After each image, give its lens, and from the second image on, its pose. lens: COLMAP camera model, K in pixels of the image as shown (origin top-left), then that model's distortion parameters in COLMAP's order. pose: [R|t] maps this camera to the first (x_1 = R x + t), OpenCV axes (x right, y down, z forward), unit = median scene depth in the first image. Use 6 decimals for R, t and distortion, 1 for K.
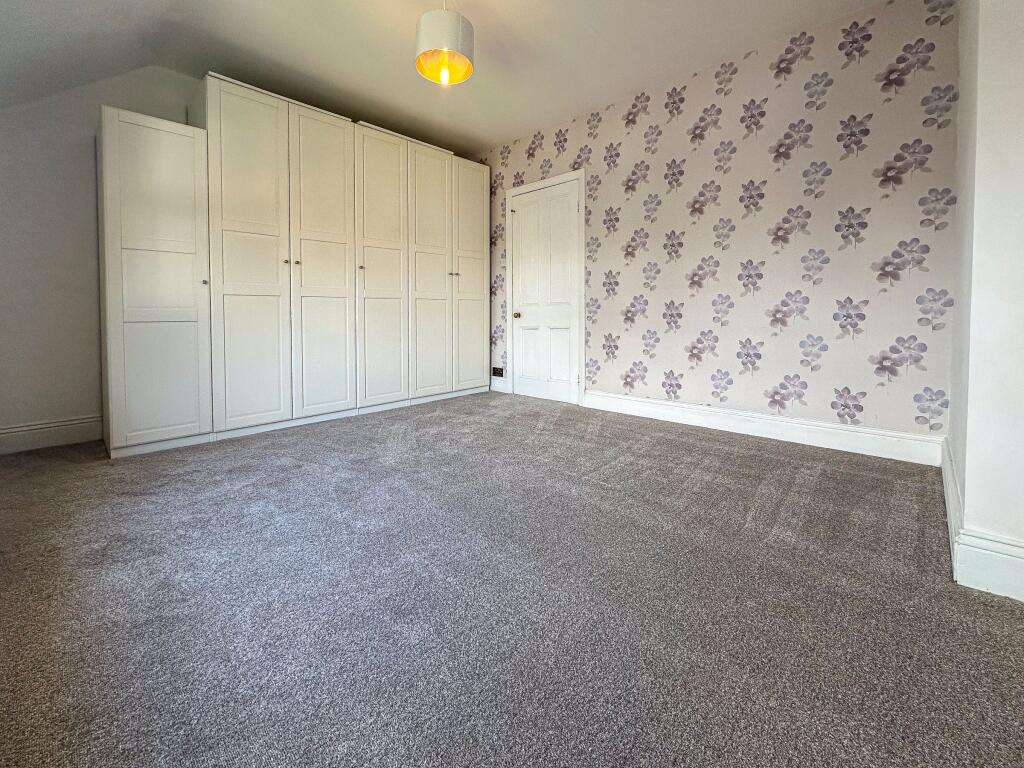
lens RADIAL K [[430.7, 0, 509.6], [0, 430.7, 328.3], [0, 0, 1]] dist [-0.001021, 0.000055]
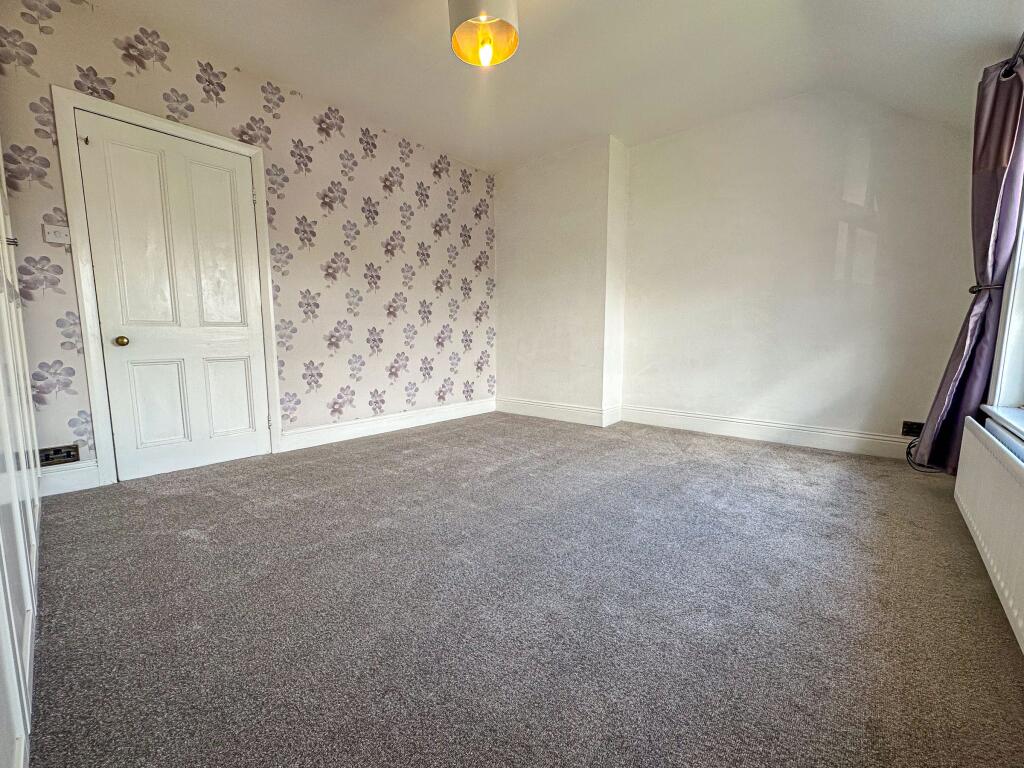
lens RADIAL K [[430.7, 0, 509.1], [0, 430.7, 386.5], [0, 0, 1]] dist [-0.001021, 0.000055]
pose [[-0.055401, -0.110203, 0.992364, -0.745587], [0.030045, 0.993256, 0.111979, -0.024961], [-0.998012, 0.036019, -0.051716, 0.691049]]
